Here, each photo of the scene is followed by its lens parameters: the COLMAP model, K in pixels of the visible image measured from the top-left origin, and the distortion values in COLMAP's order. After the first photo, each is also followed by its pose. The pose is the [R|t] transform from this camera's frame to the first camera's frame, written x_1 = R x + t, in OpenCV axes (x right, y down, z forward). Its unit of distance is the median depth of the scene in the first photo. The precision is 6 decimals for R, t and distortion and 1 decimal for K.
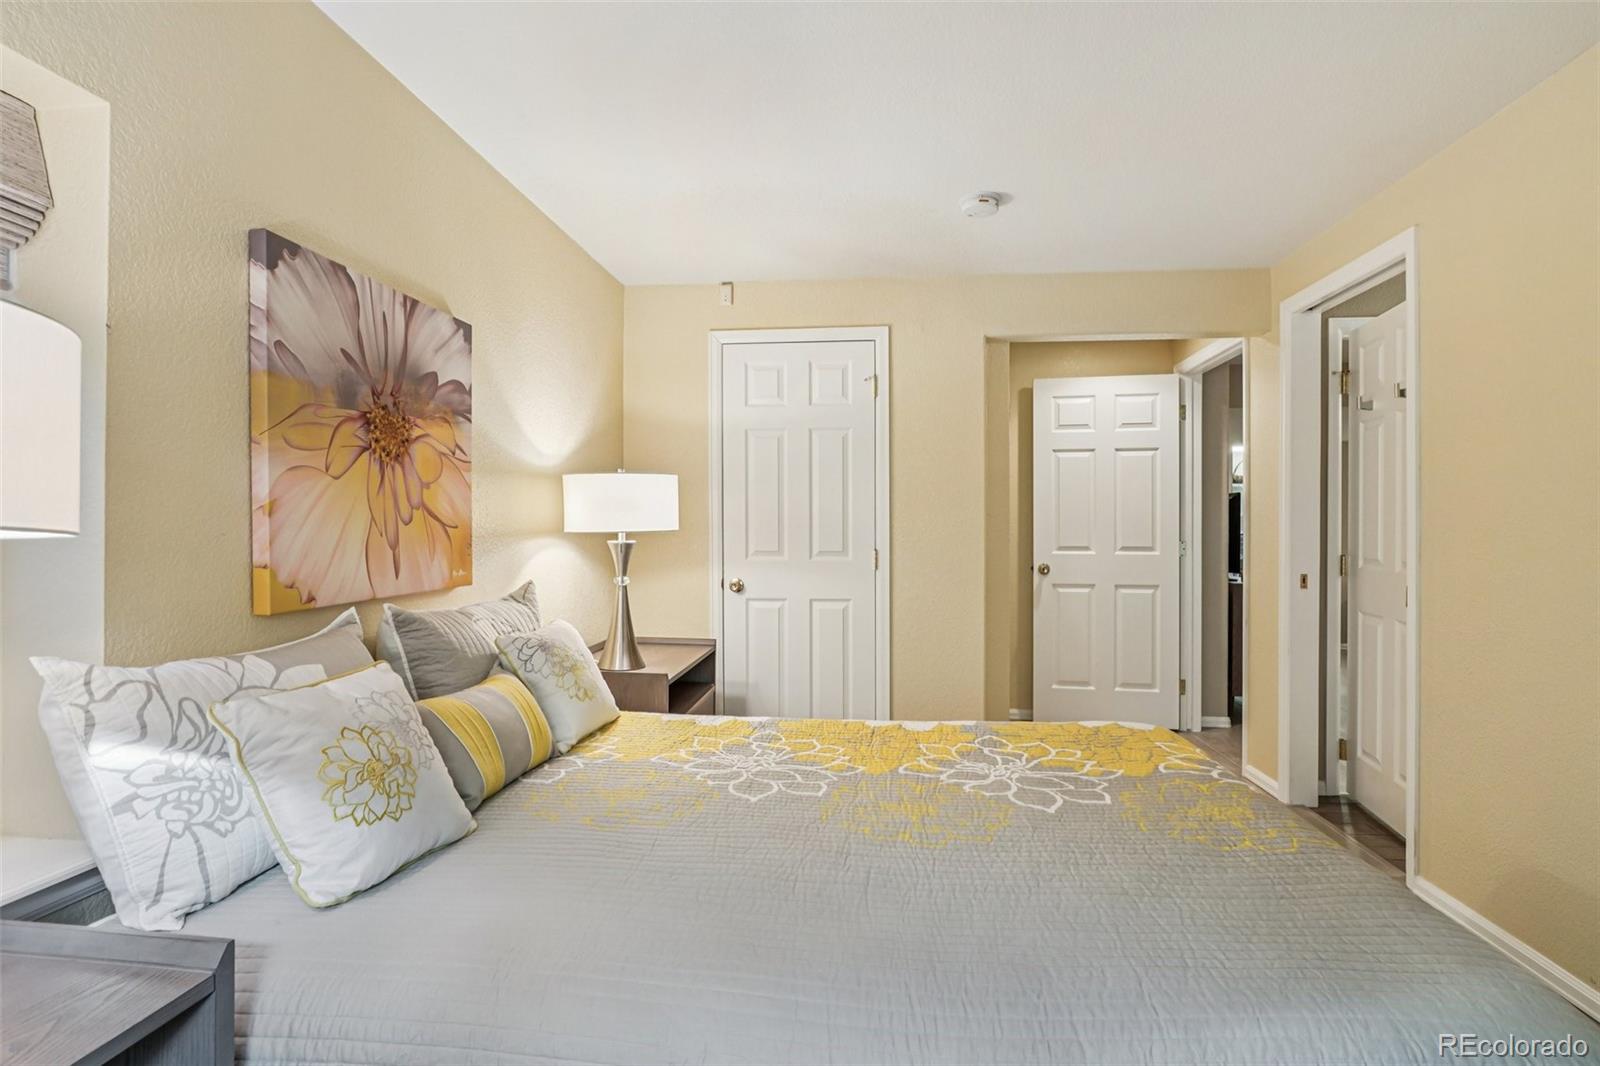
lens RADIAL K [[792.5, 0, 807.9], [0, 792.5, 532.5], [0, 0, 1]] dist [-0.025006, 0.000408]
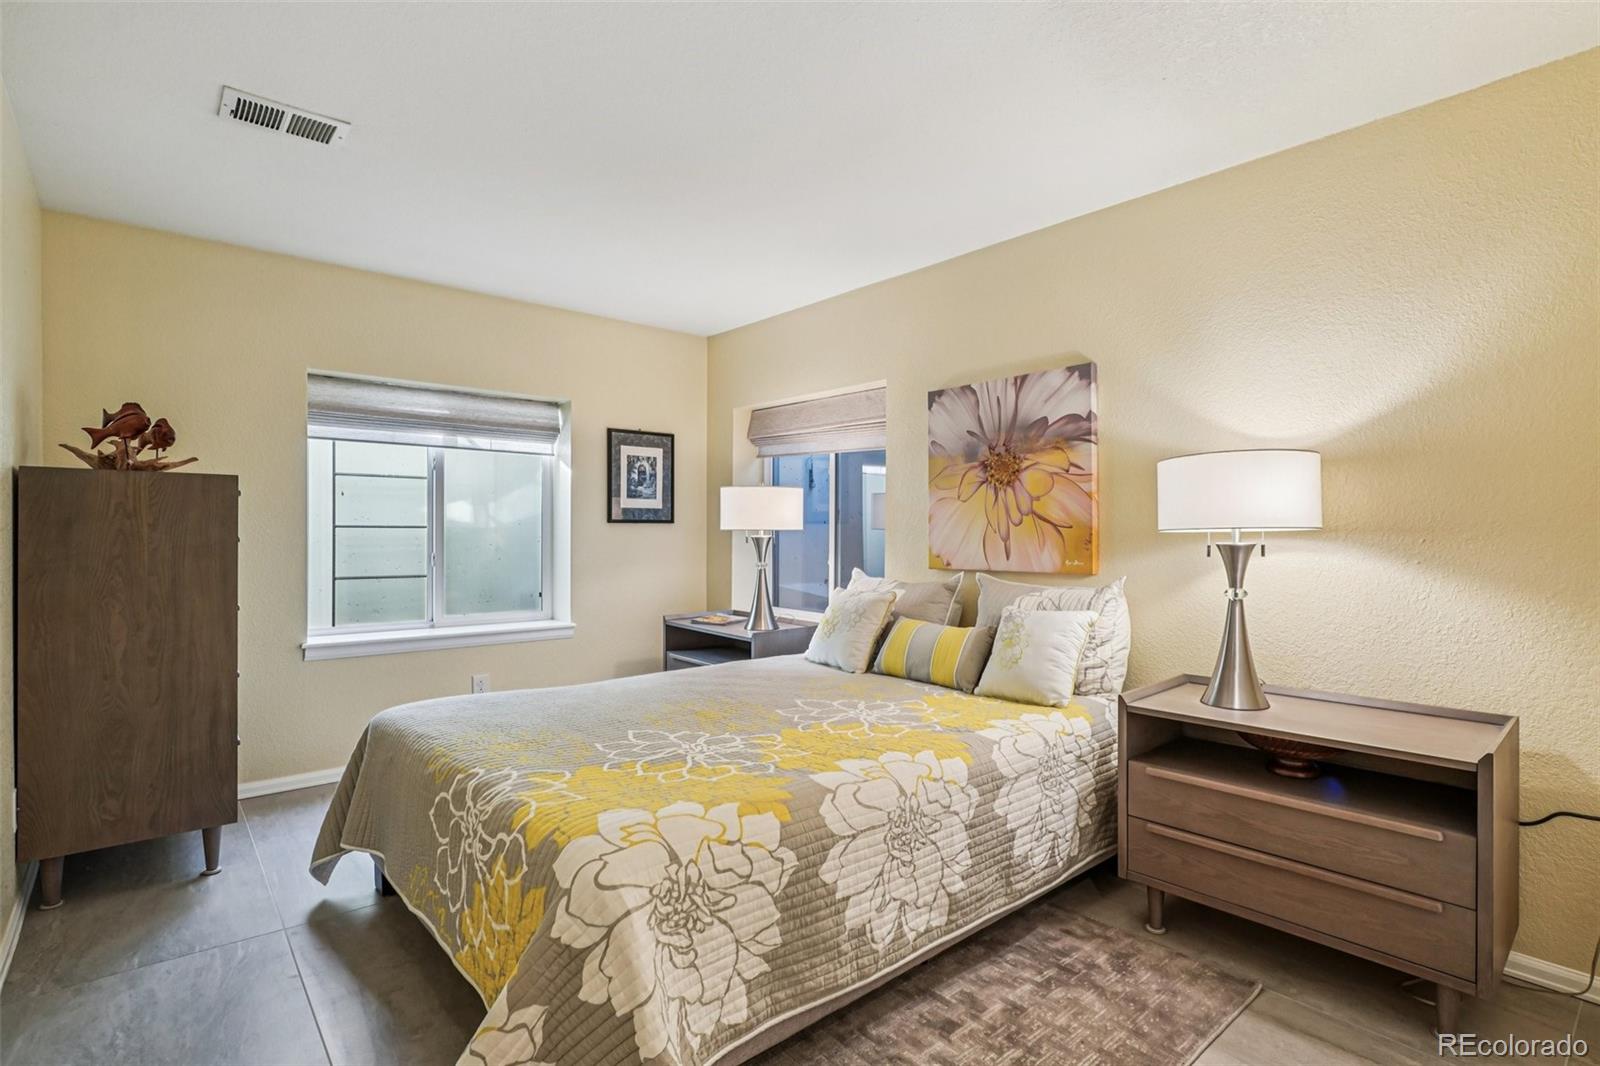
lens RADIAL K [[792.5, 0, 807.9], [0, 792.5, 532.5], [0, 0, 1]] dist [-0.025006, 0.000408]
pose [[-0.681458, 0.000778, -0.731857, 0.892354], [-0.003076, 0.999988, 0.003928, -0.001842], [0.731851, 0.004928, -0.681447, 1.746599]]
